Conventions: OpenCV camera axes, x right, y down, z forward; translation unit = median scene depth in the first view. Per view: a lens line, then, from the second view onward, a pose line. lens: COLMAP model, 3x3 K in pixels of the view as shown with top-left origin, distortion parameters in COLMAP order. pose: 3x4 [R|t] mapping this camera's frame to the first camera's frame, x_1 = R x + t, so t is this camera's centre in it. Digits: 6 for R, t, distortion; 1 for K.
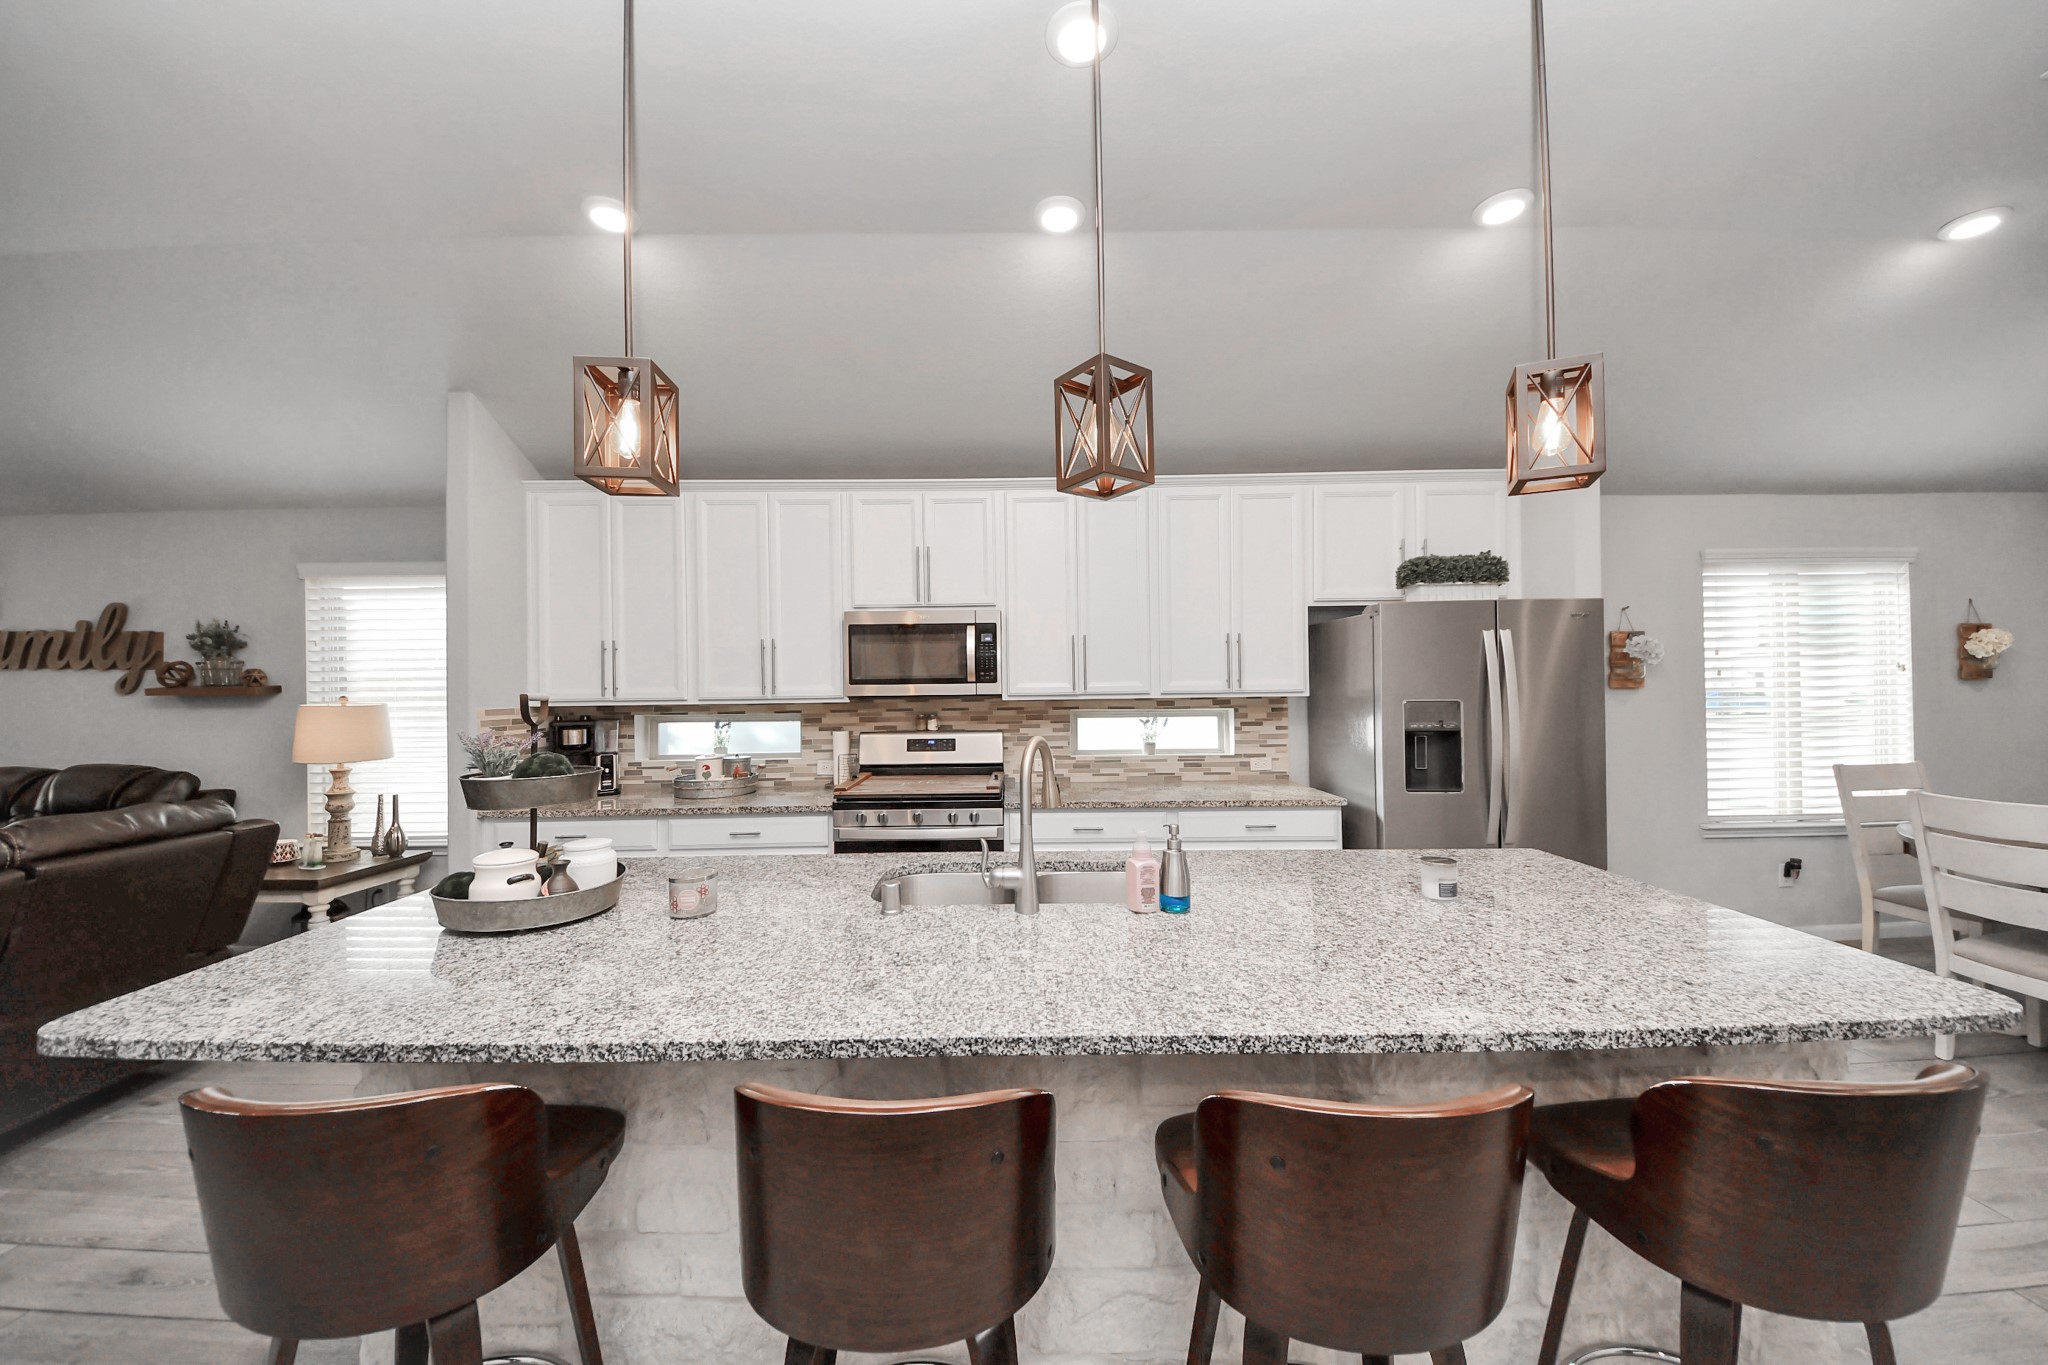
lens RADIAL K [[715.0, 0, 1019.1], [0, 715.0, 682.4], [0, 0, 1]] dist [0.017110, -0.016299]
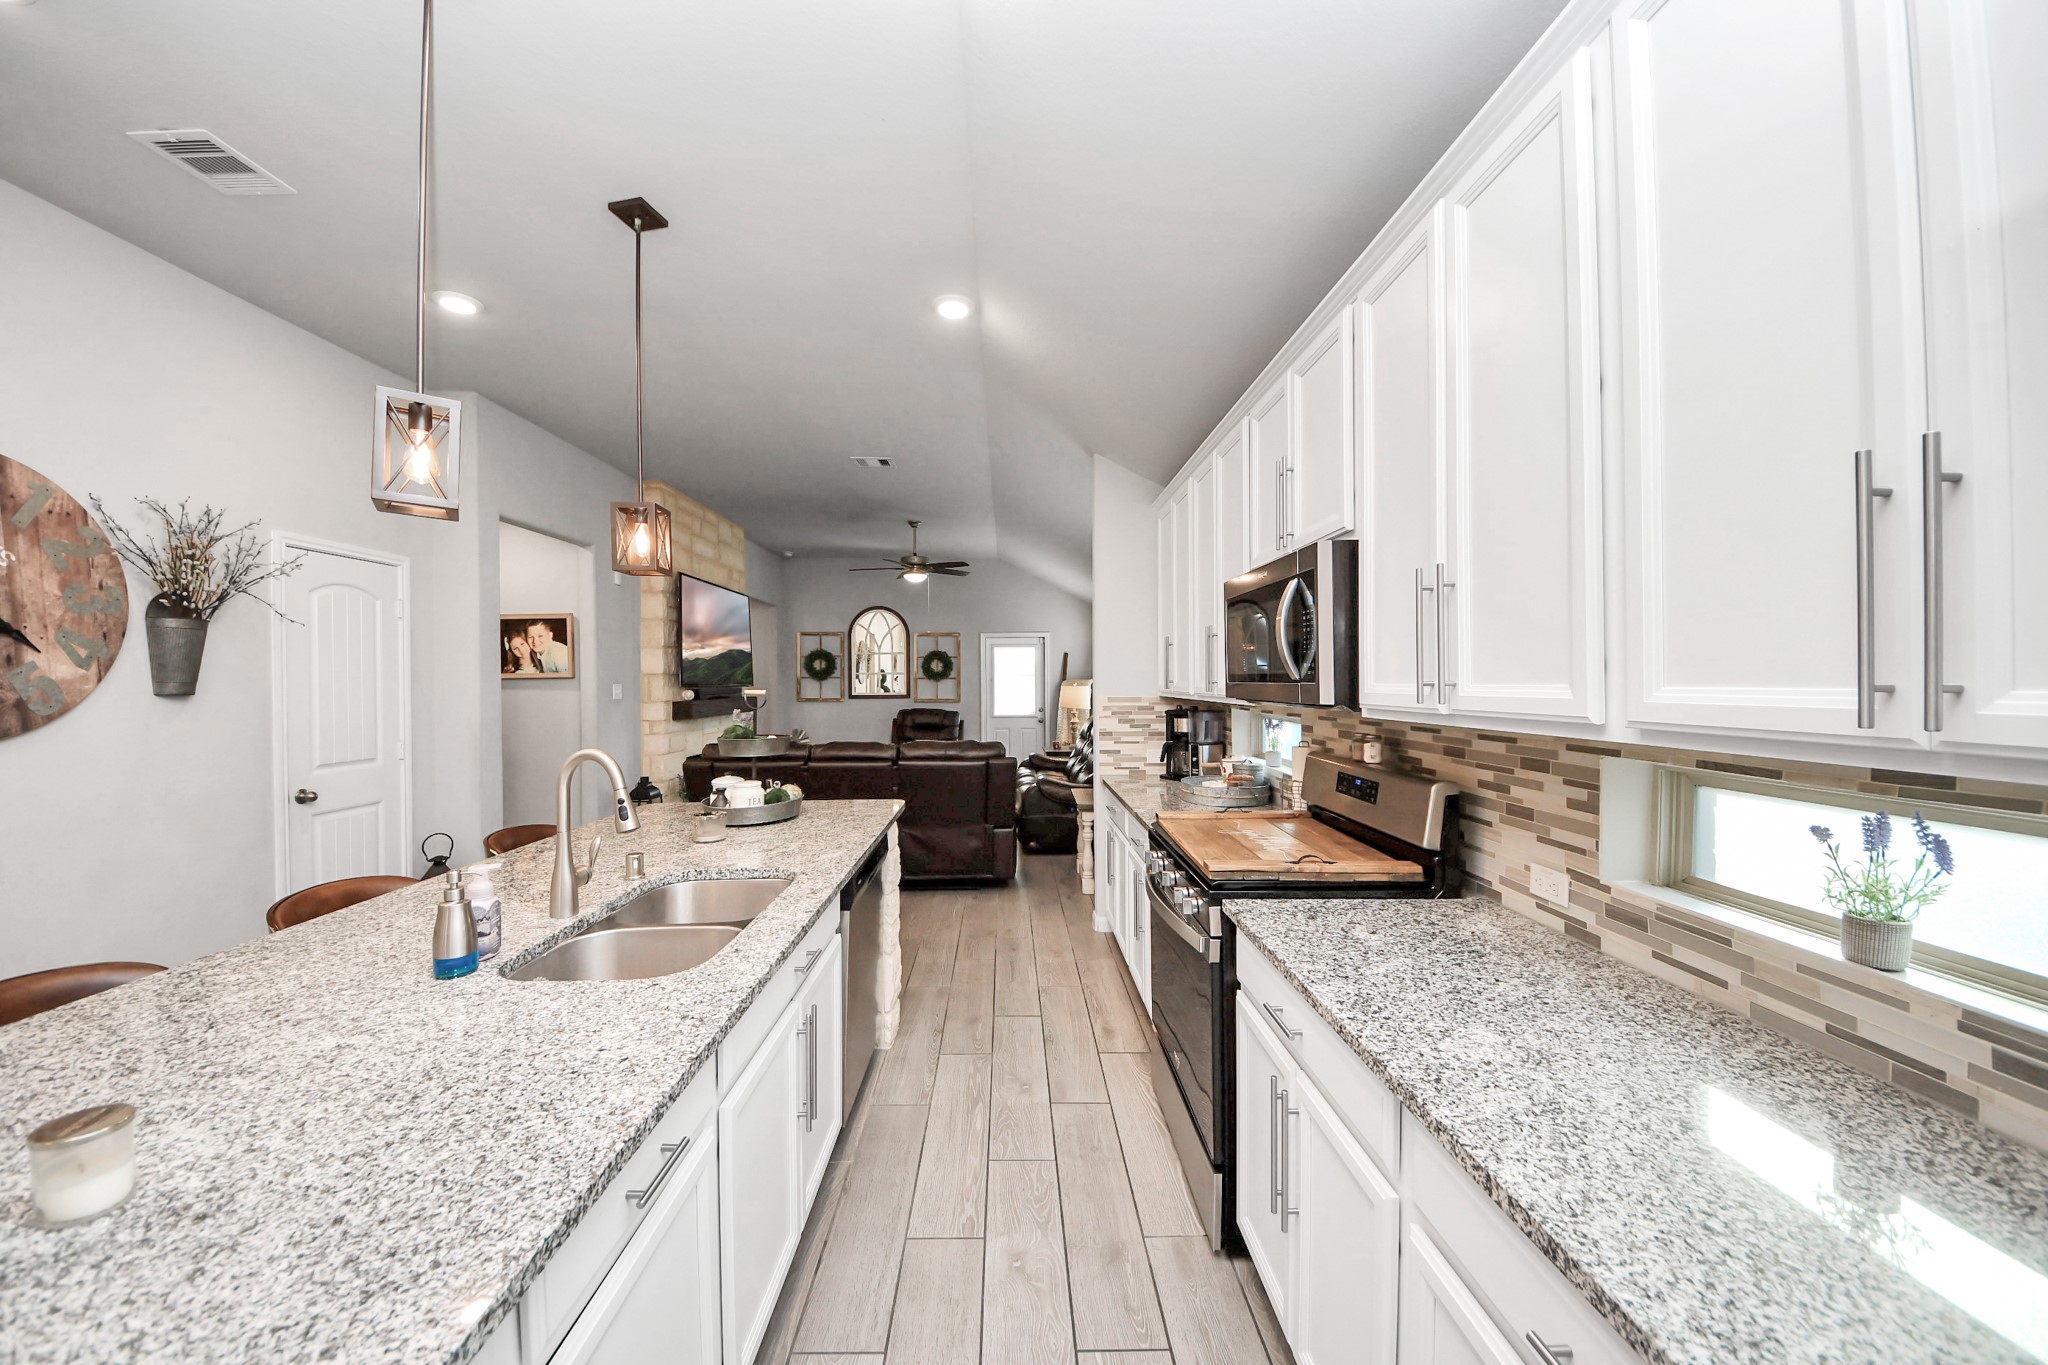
lens RADIAL K [[715.0, 0, 1019.1], [0, 715.0, 682.4], [0, 0, 1]] dist [0.017110, -0.016299]
pose [[0.012026, 0.017200, -0.999780, 0.477809], [0.011376, 0.999785, 0.017337, -0.010578], [0.999863, -0.011582, 0.011828, 0.757401]]
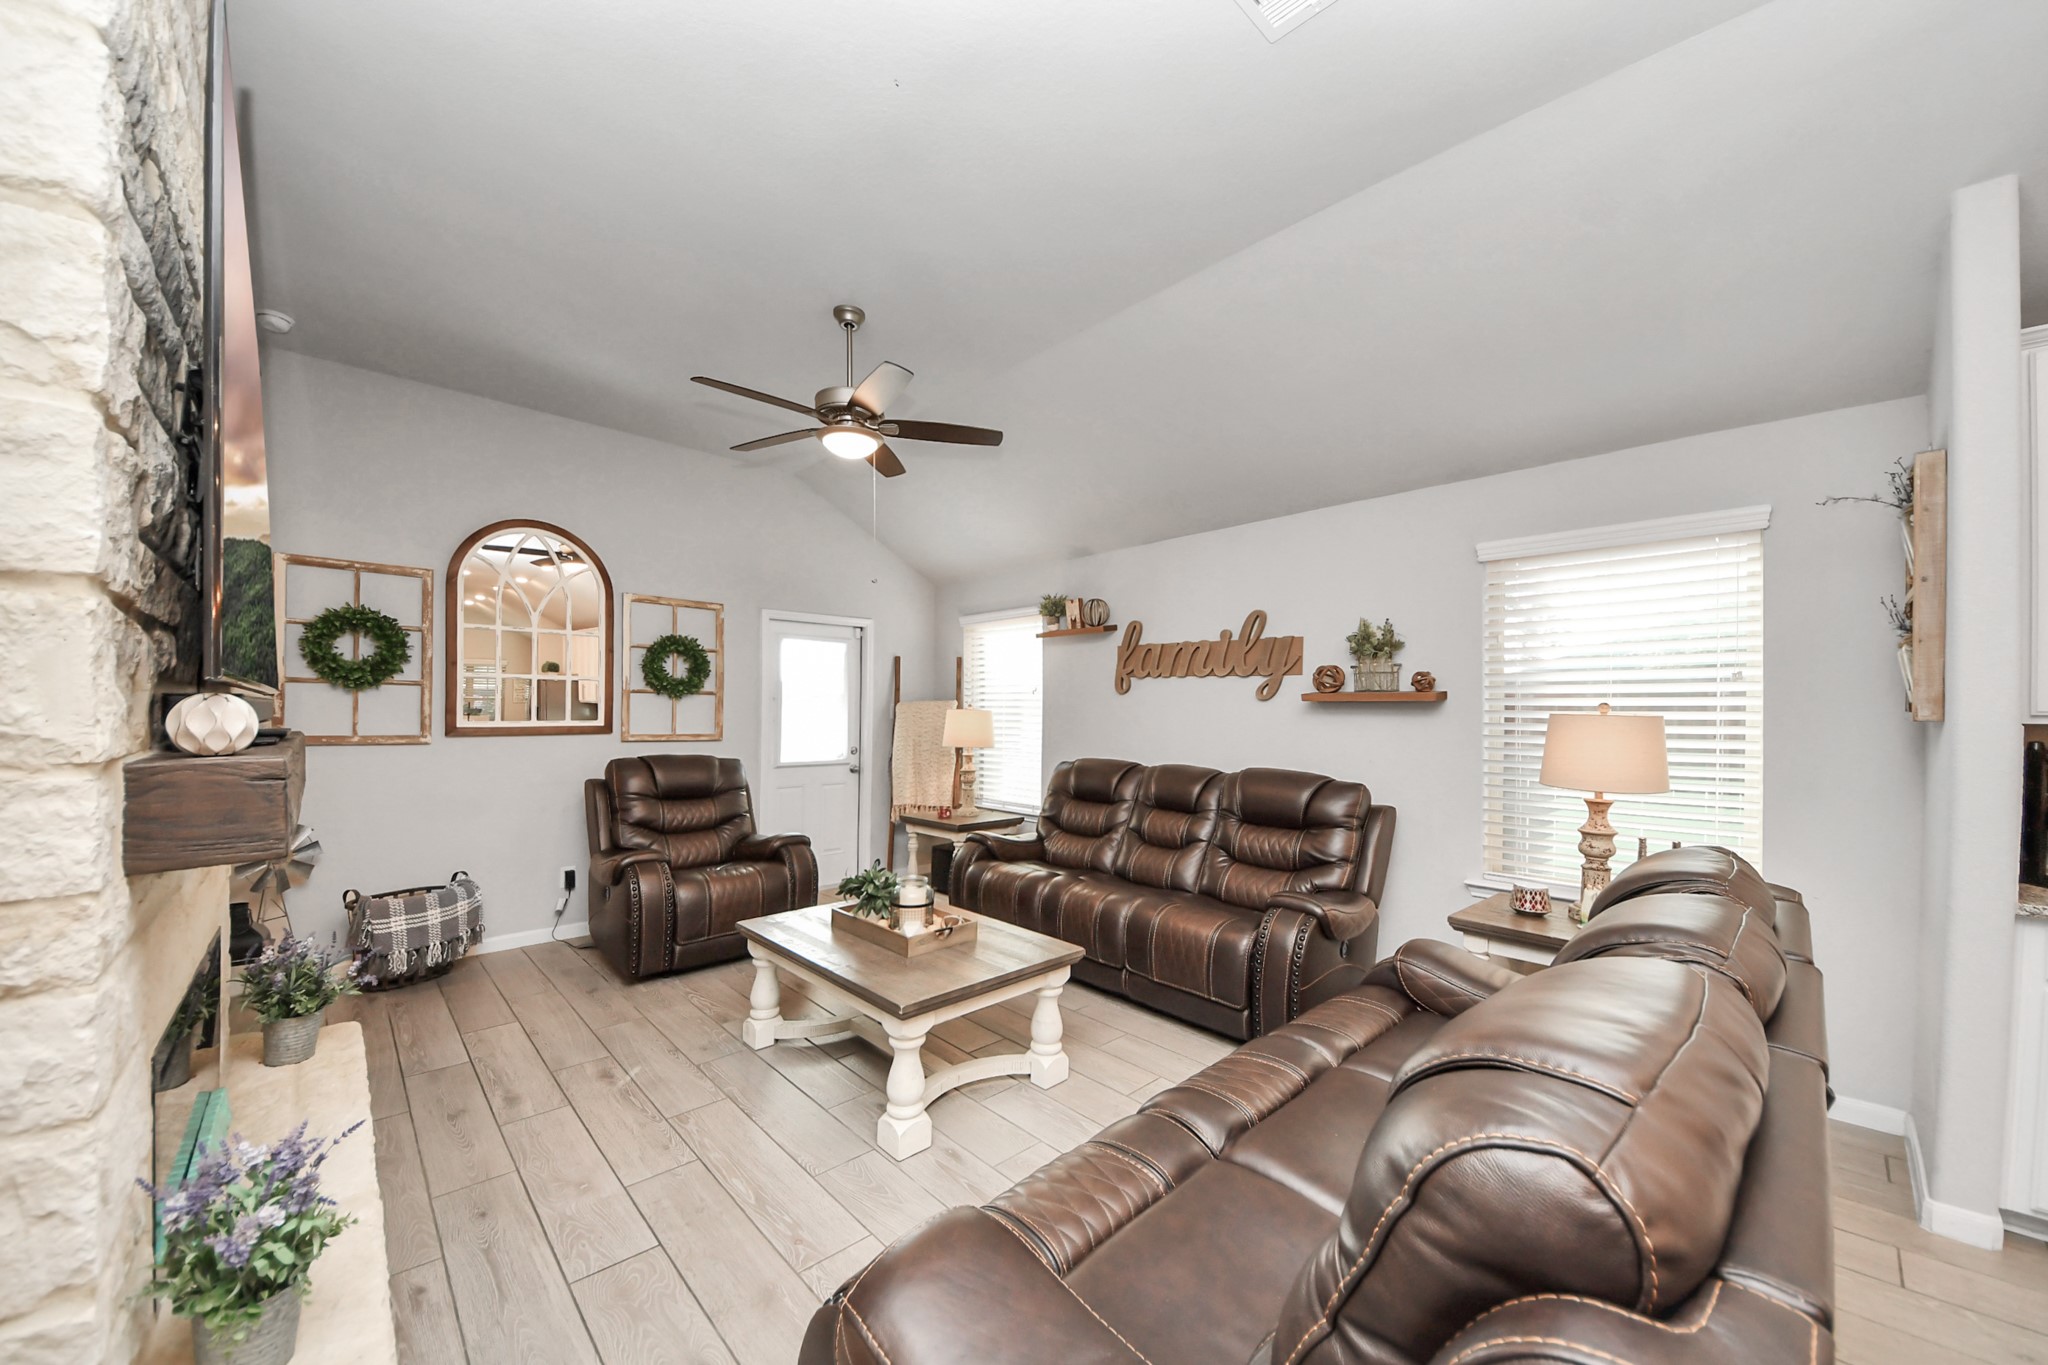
lens RADIAL K [[721.4, 0, 1020.0], [0, 721.4, 708.2], [0, 0, 1]] dist [0.000599, -0.016556]
pose [[0.689362, 0.016500, -0.724229, -0.842984], [-0.012682, 0.999862, 0.010709, 0.024972], [0.724306, 0.001803, 0.689476, 0.021562]]
